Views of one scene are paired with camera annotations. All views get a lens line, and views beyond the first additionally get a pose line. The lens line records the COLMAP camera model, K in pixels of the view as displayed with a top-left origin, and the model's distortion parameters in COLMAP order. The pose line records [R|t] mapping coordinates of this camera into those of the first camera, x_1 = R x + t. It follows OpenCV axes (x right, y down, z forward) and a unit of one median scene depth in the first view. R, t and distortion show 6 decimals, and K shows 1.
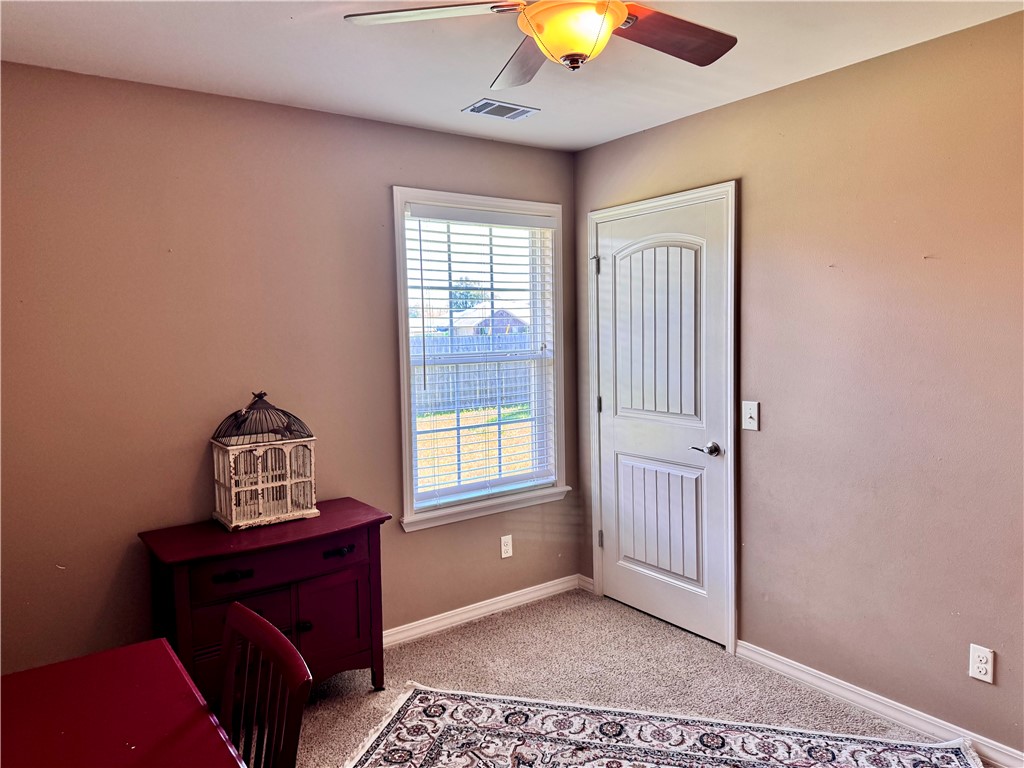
lens RADIAL K [[688.0, 0, 512.0], [0, 688.0, 384.0], [0, 0, 1]] dist [0.084762, -0.317384]
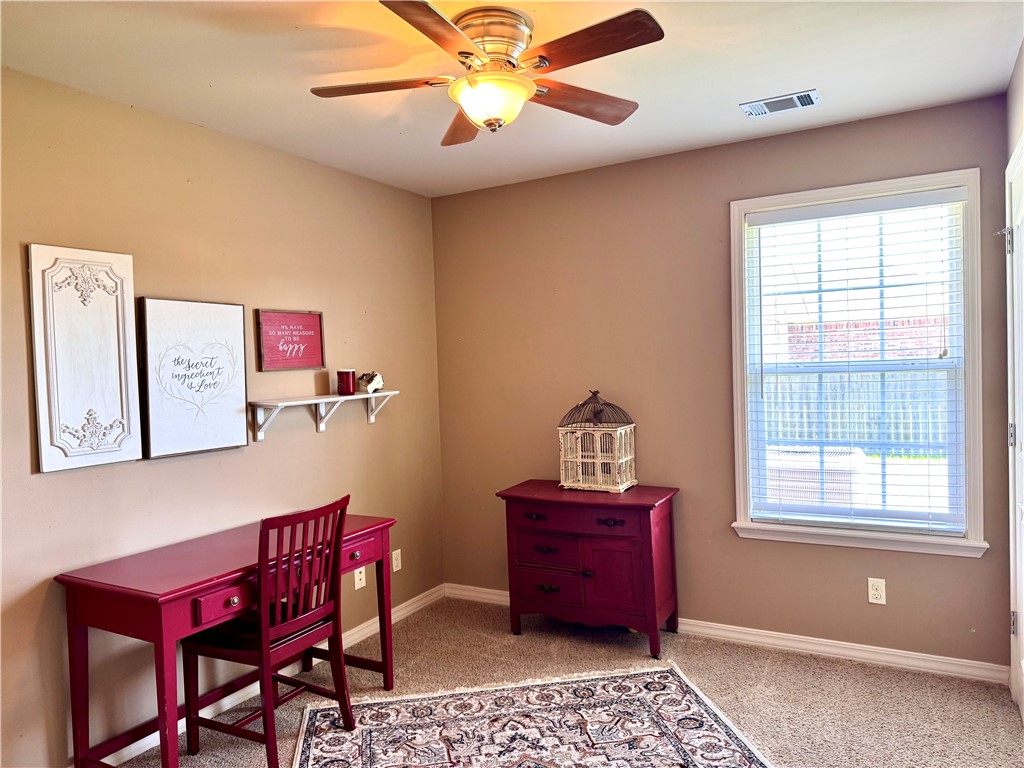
lens RADIAL K [[711.6, 0, 512.0], [0, 711.6, 384.0], [0, 0, 1]] dist [0.027538, -0.061584]
pose [[0.406810, 0.032684, -0.912928, 0.810313], [-0.046475, 0.998806, 0.015048, -0.012759], [0.912330, 0.036307, 0.407844, 0.309826]]
